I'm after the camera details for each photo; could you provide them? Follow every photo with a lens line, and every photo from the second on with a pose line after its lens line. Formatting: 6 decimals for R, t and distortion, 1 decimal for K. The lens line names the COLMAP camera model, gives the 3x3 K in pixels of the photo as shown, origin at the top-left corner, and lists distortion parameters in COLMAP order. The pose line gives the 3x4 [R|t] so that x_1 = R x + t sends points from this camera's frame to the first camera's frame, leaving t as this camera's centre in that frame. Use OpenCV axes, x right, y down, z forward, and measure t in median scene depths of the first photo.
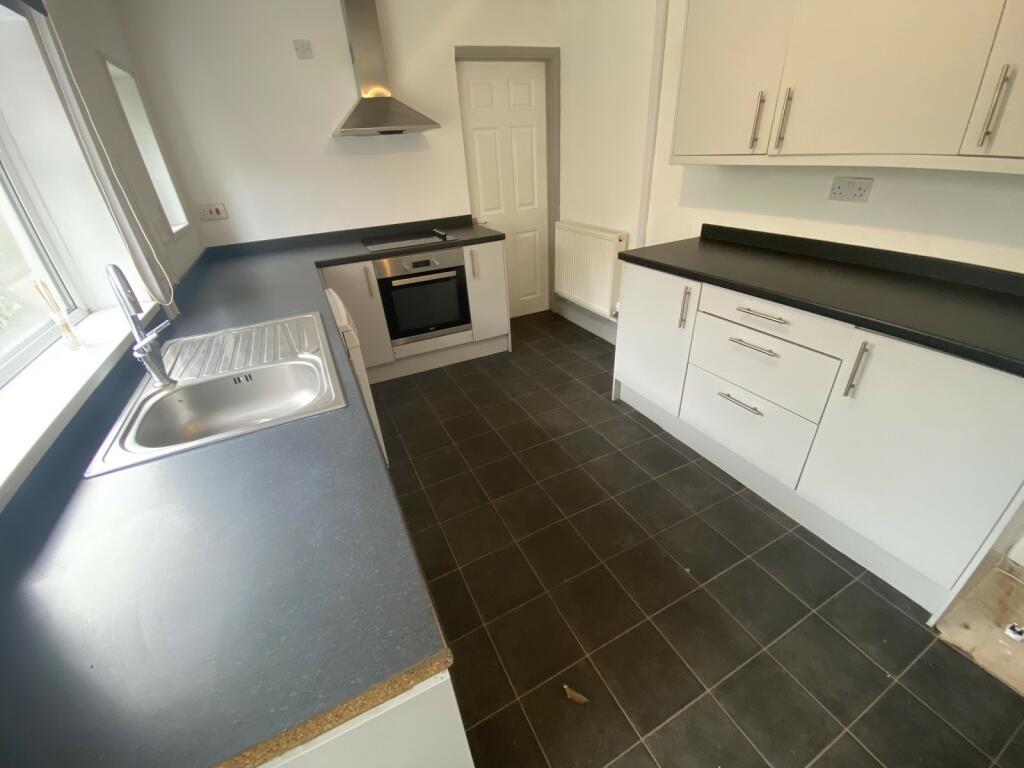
lens RADIAL K [[412.1, 0, 517.3], [0, 412.1, 389.8], [0, 0, 1]] dist [0.013611, -0.017739]
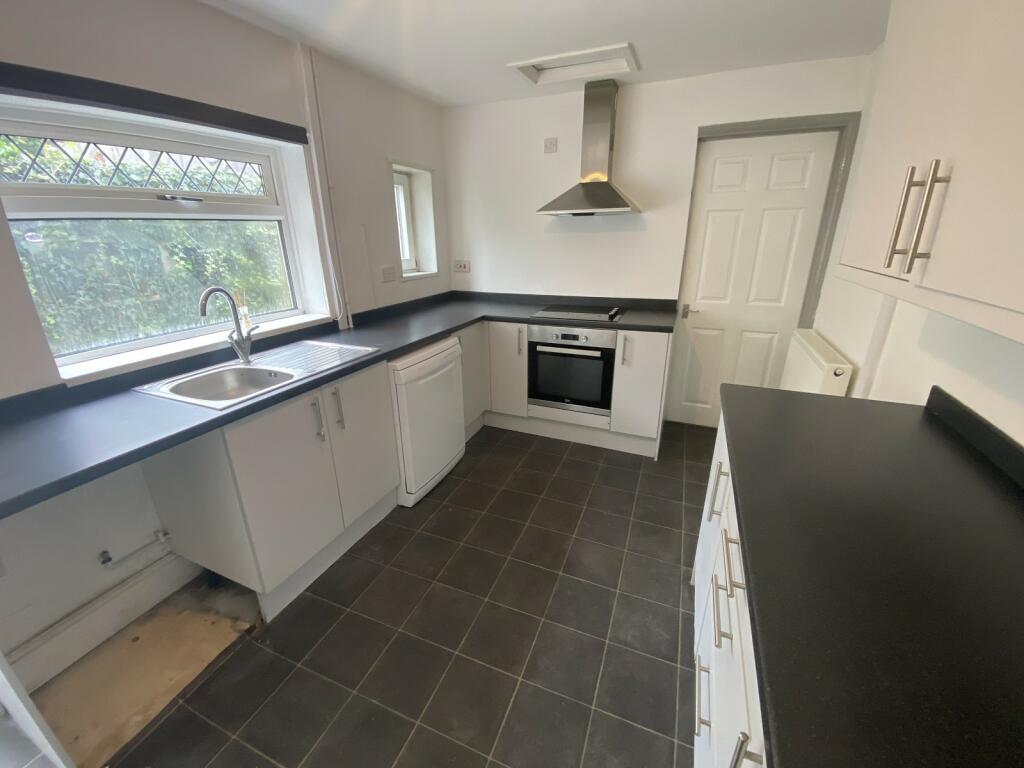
lens RADIAL K [[412.1, 0, 517.3], [0, 412.1, 389.8], [0, 0, 1]] dist [0.013611, -0.017739]
pose [[0.651042, 0.313302, -0.691366, 0.394146], [-0.404069, 0.914106, 0.033739, -0.162561], [0.642552, 0.257394, 0.721717, 0.221635]]
